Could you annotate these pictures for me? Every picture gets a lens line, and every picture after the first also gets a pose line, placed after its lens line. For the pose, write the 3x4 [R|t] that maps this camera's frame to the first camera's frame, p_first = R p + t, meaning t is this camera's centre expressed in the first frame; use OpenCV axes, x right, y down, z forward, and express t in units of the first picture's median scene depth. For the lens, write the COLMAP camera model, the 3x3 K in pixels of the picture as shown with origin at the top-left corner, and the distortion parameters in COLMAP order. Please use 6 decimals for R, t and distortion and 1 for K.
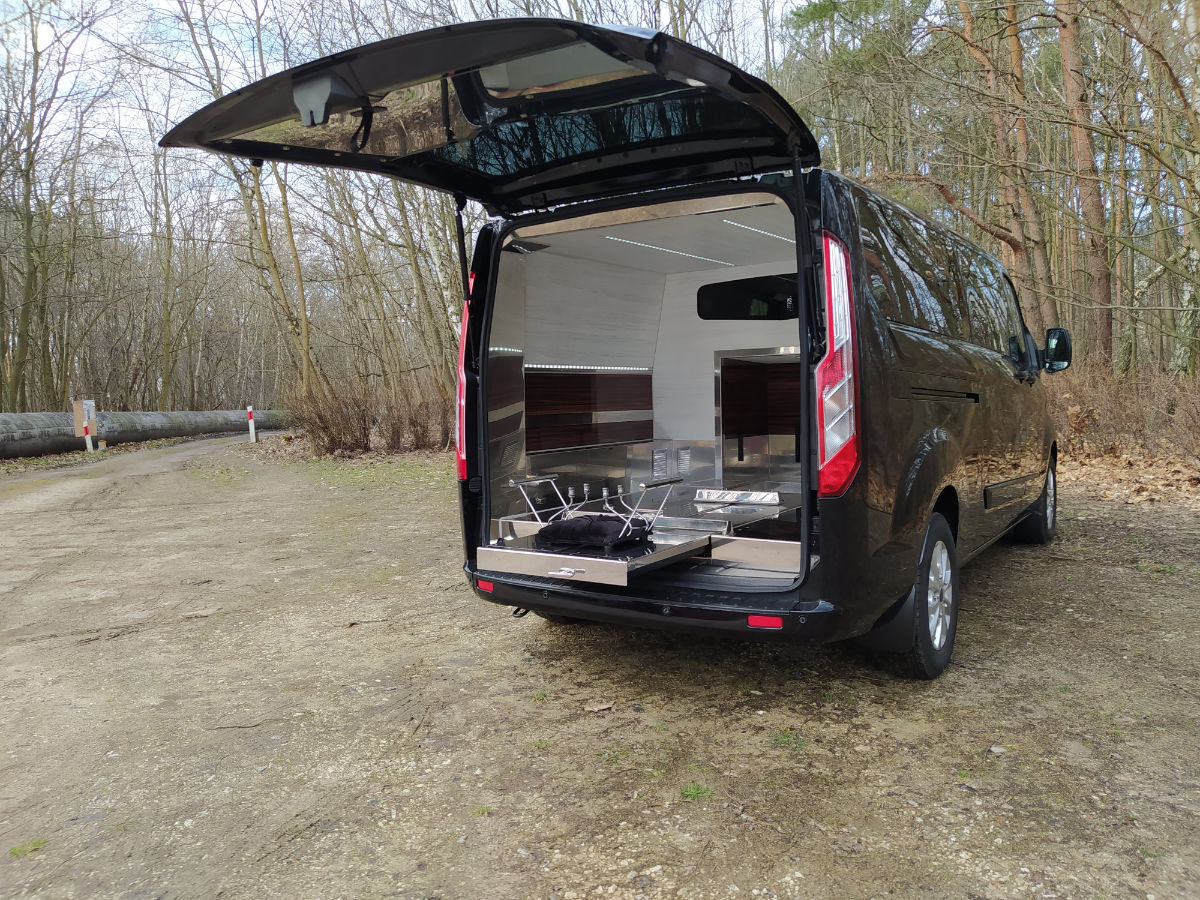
lens RADIAL K [[902.3, 0, 600.0], [0, 902.3, 450.0], [0, 0, 1]] dist [0.066969, 0.001243]
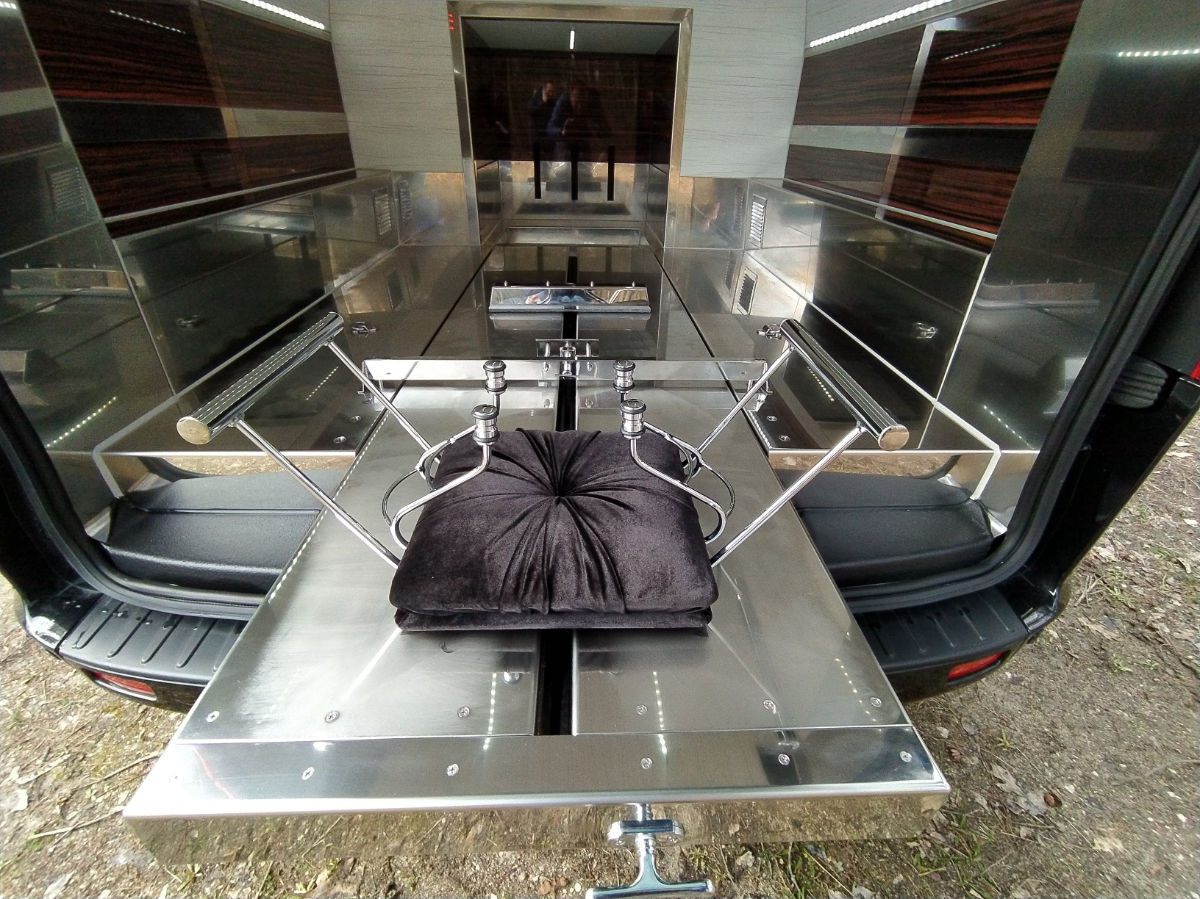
lens RADIAL K [[543.9, 0, 600.0], [0, 543.9, 443.4], [0, 0, 1]] dist [-0.008378, 0.001379]
pose [[0.810172, -0.263837, 0.523461, -0.049568], [-0.006214, 0.889069, 0.457731, -0.015974], [-0.586159, -0.374093, 0.718659, 0.564625]]
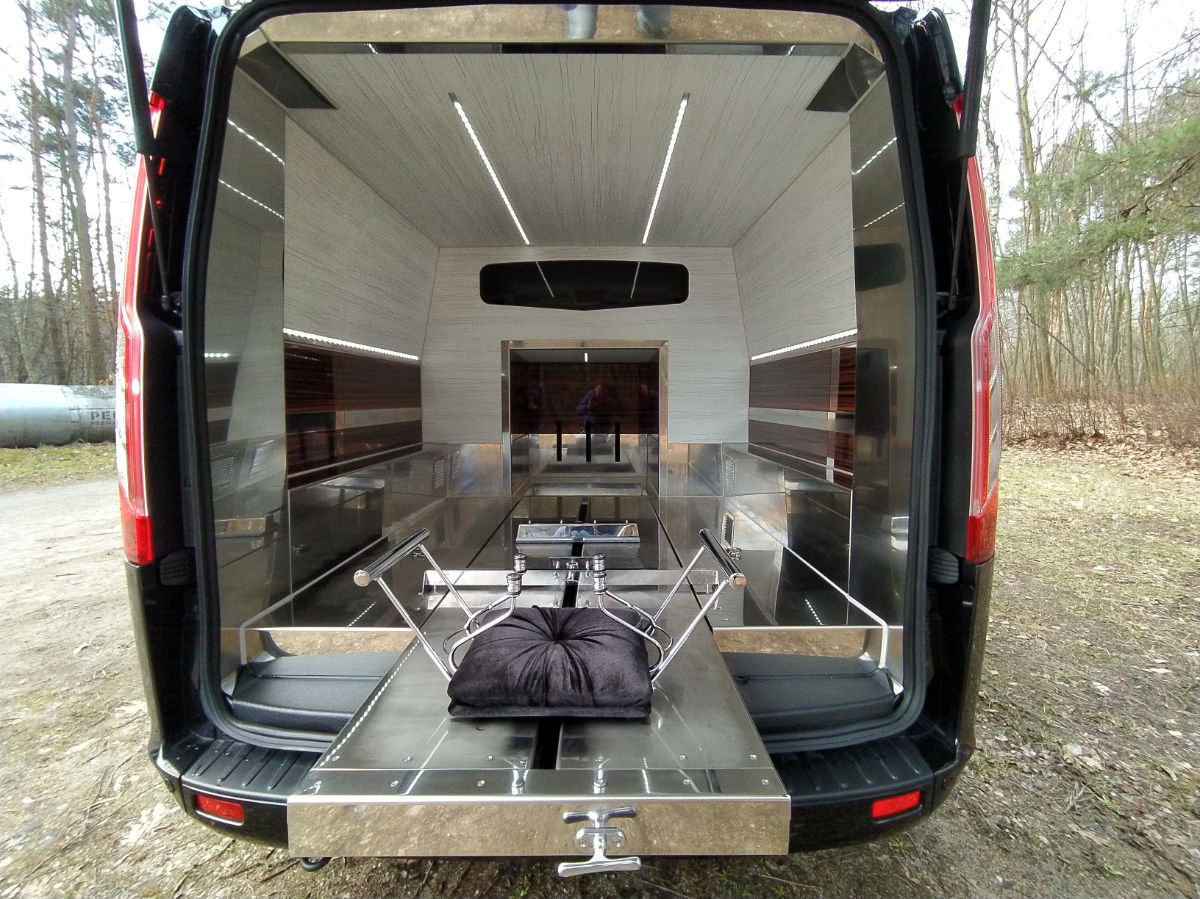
lens RADIAL K [[543.9, 0, 600.0], [0, 543.9, 443.4], [0, 0, 1]] dist [-0.008378, 0.001379]
pose [[0.830519, -0.024979, 0.556429, -0.084102], [0.015078, 0.999636, 0.022371, -0.020967], [-0.556786, -0.010189, 0.830594, 0.494647]]
